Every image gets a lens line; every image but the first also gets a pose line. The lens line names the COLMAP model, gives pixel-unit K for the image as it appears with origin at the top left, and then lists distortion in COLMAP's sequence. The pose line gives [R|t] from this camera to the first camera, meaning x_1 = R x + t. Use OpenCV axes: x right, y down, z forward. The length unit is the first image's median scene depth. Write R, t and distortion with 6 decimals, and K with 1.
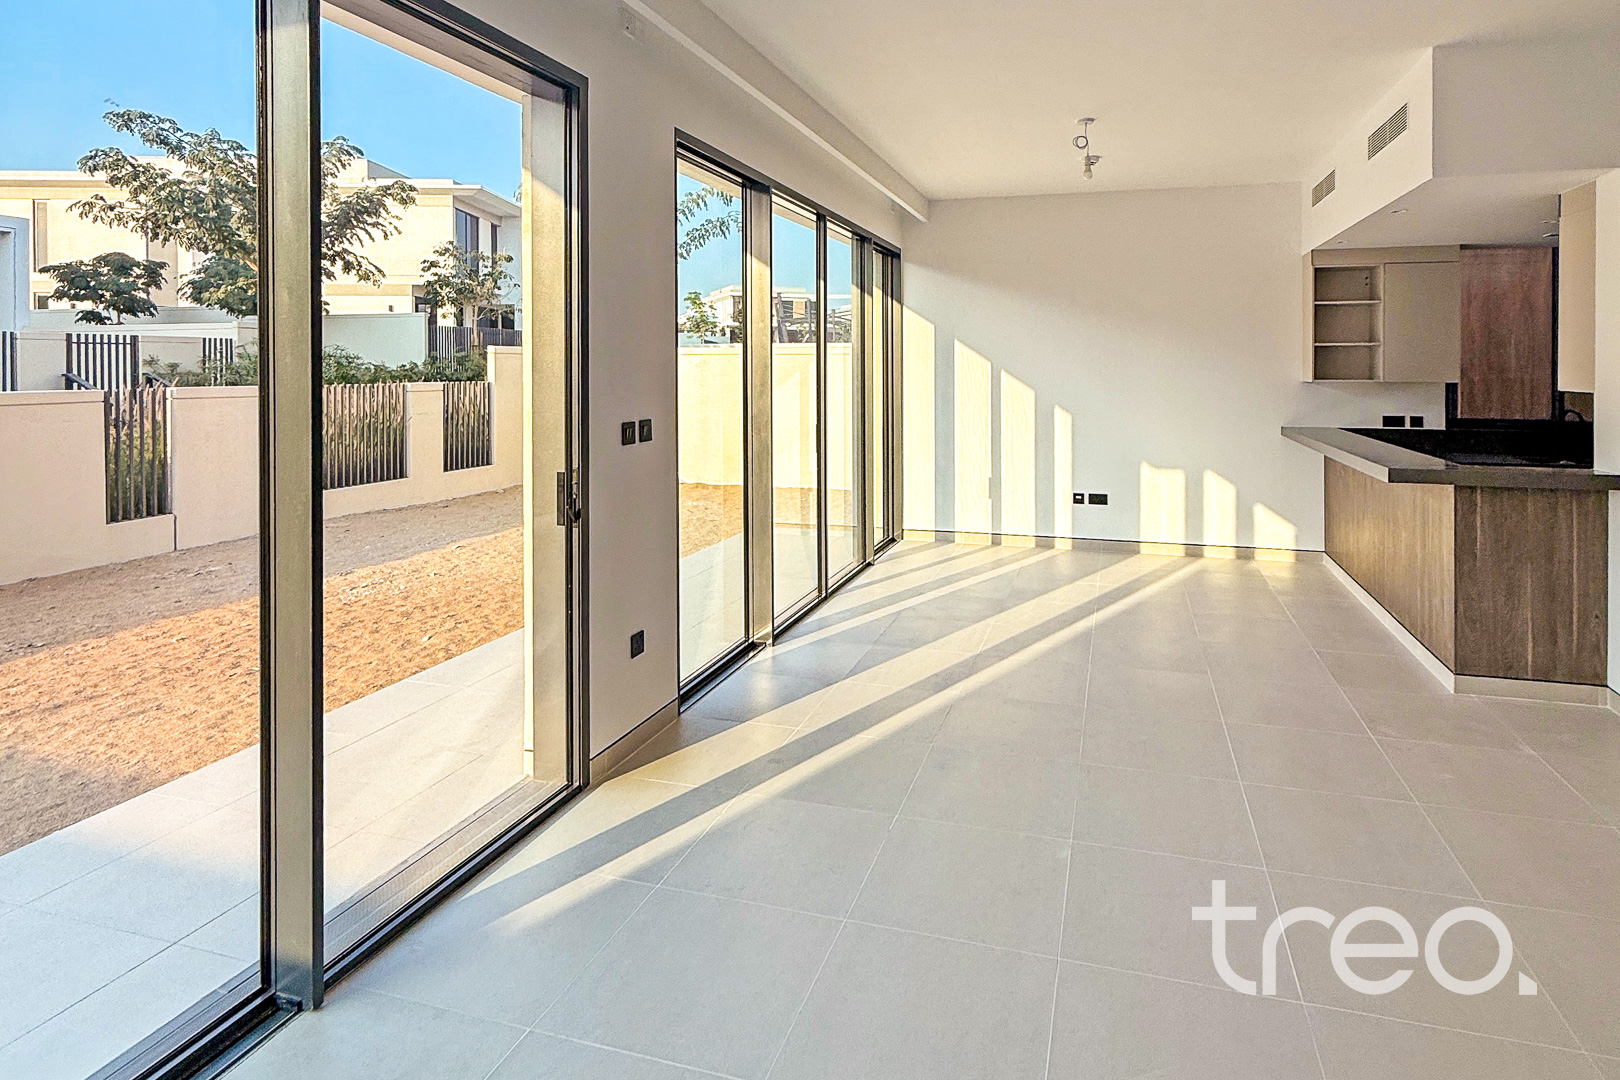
lens RADIAL K [[896.2, 0, 813.8], [0, 896.2, 425.3], [0, 0, 1]] dist [0.000039, -0.000021]
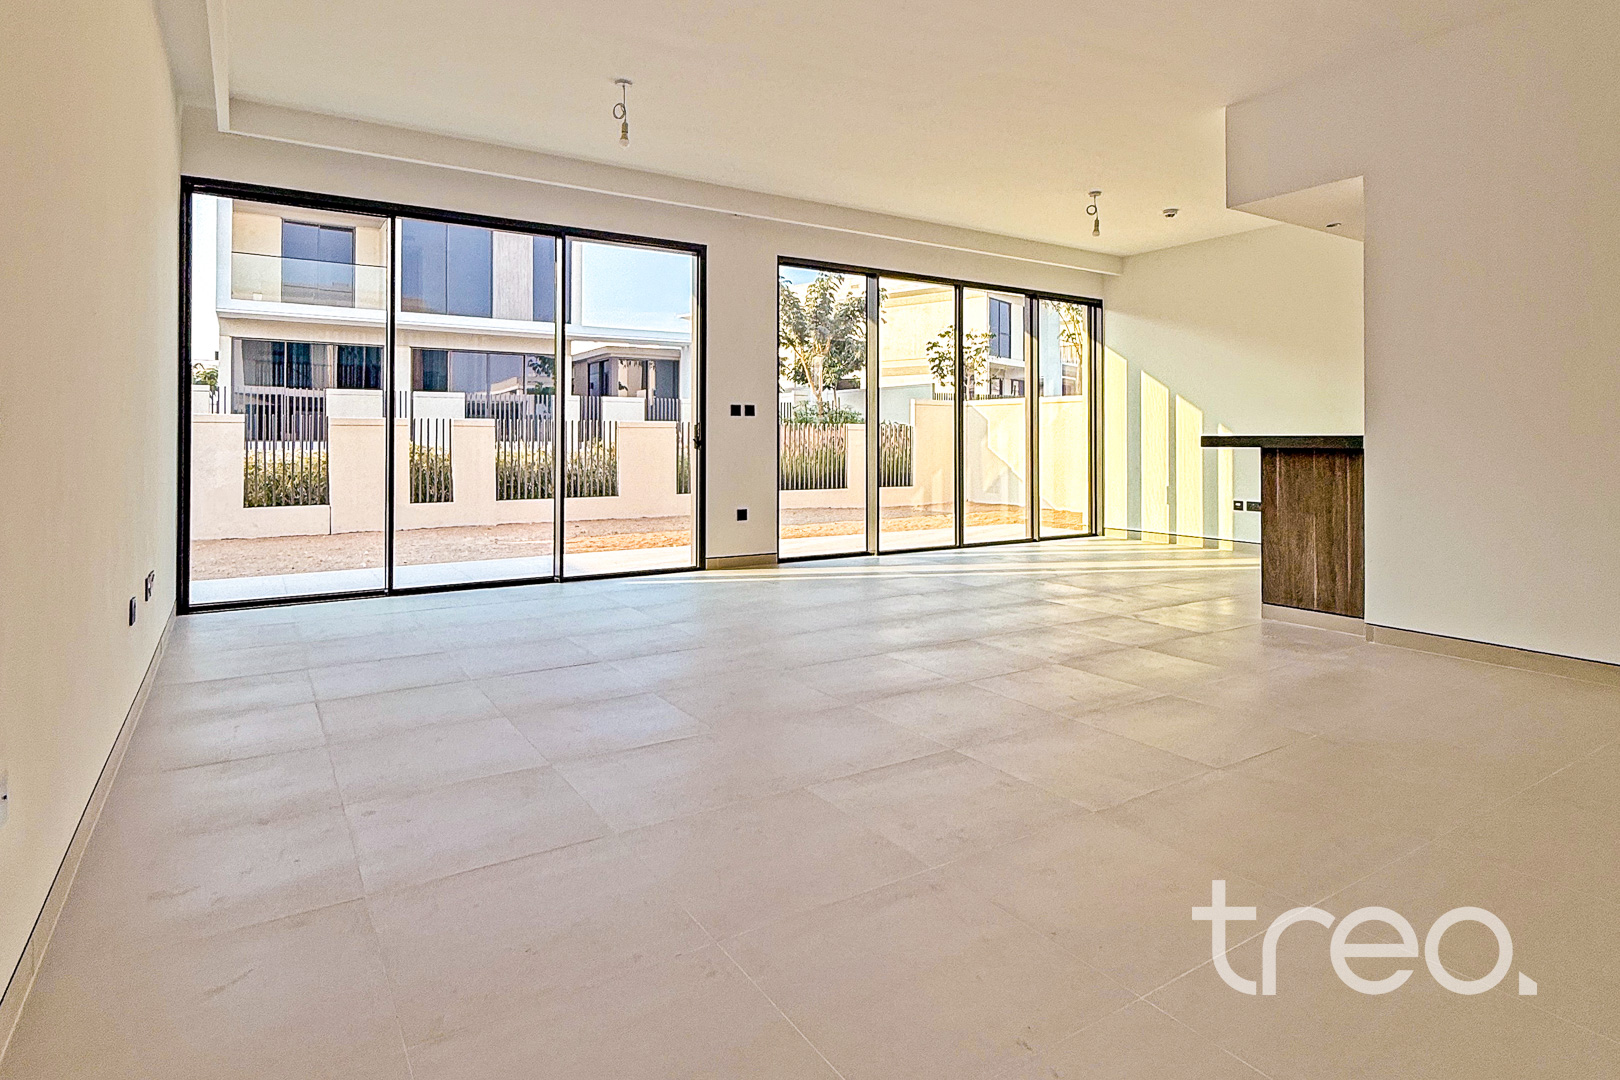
lens RADIAL K [[899.0, 0, 809.1], [0, 899.0, 569.1], [0, 0, 1]] dist [0.000950, 0.000187]
pose [[0.752267, 0.090968, -0.652548, 0.640991], [-0.049843, 0.995442, 0.081309, 0.096409], [0.656970, -0.028641, 0.753372, -0.230024]]
